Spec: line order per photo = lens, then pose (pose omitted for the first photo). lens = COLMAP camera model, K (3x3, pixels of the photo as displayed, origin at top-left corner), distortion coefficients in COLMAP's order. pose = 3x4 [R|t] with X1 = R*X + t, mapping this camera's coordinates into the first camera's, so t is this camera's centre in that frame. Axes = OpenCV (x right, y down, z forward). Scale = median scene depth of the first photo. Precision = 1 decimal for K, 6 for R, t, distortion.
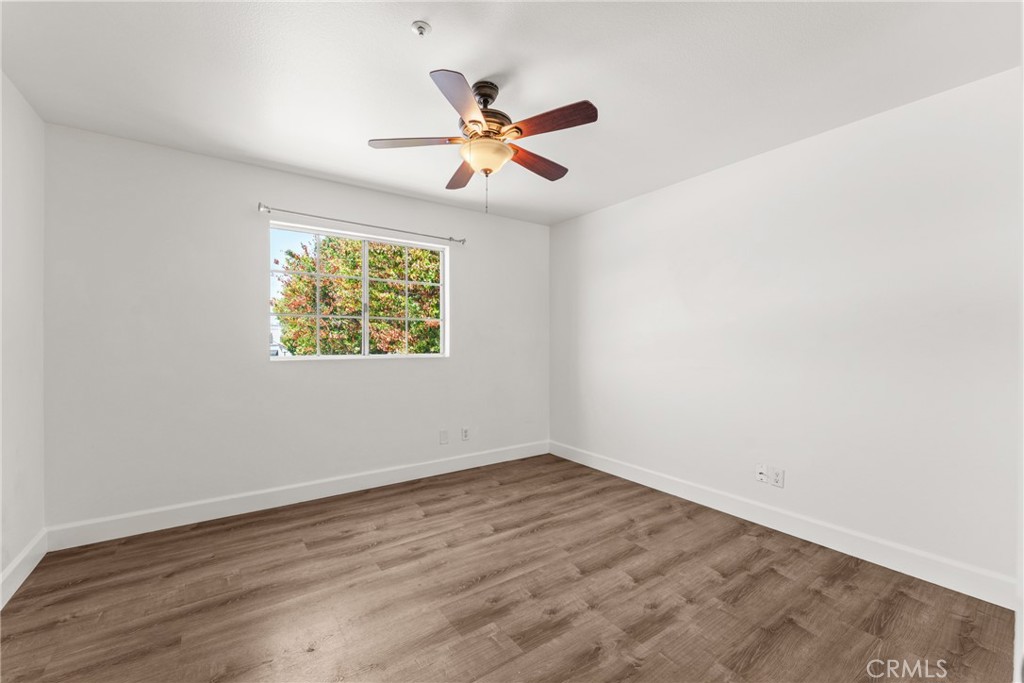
lens RADIAL K [[415.8, 0, 512.0], [0, 415.8, 341.5], [0, 0, 1]] dist [0.000103, -0.000111]
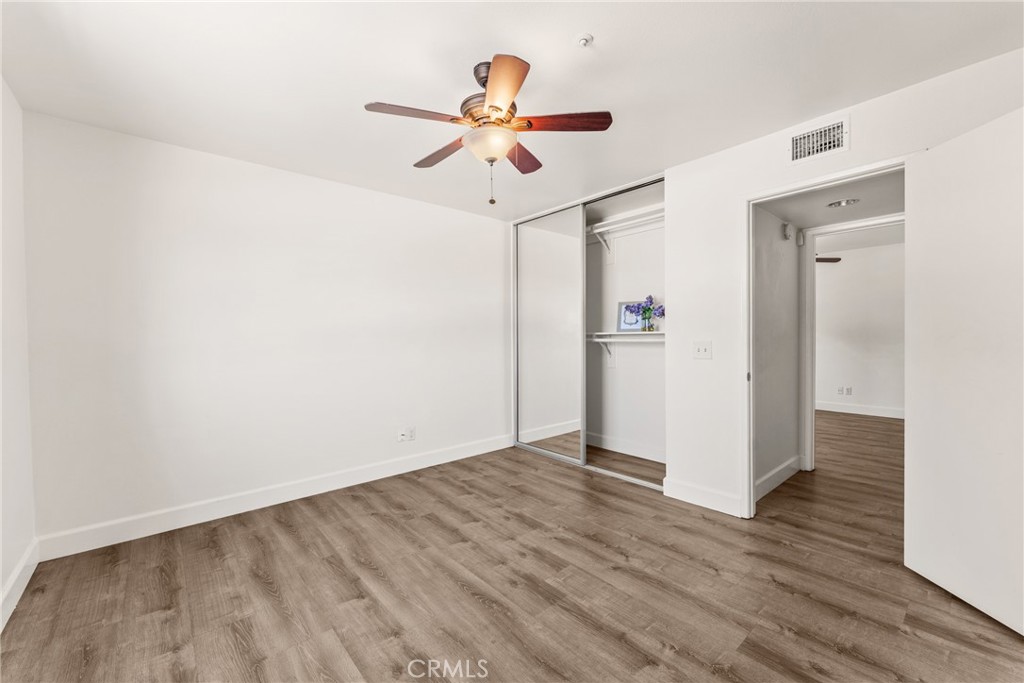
lens RADIAL K [[412.0, 0, 512.9], [0, 412.0, 332.0], [0, 0, 1]] dist [-0.000831, 0.000375]
pose [[-0.099588, 0.005607, 0.995013, -0.800218], [0.011857, 0.999920, -0.004447, -0.004311], [-0.994958, 0.011355, -0.099647, 0.814698]]
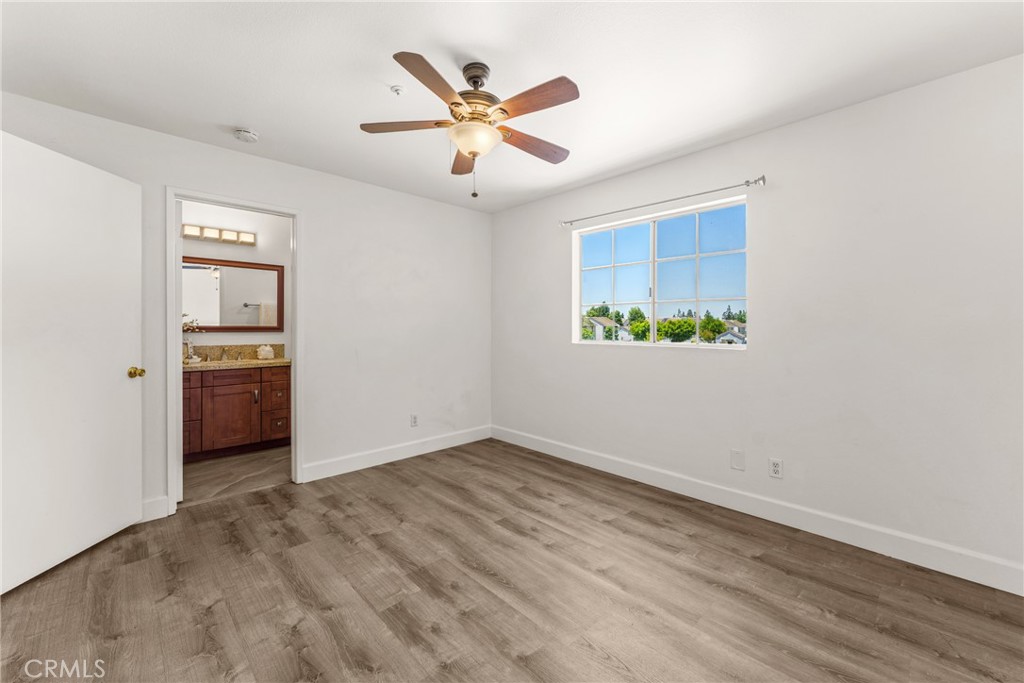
lens RADIAL K [[414.3, 0, 513.9], [0, 414.3, 326.6], [0, 0, 1]] dist [0.000145, -0.000258]
pose [[0.146858, -0.005007, -0.989145, 0.714788], [-0.002793, 0.999981, -0.005477, 0.003712], [0.989154, 0.003567, 0.146841, 0.736302]]
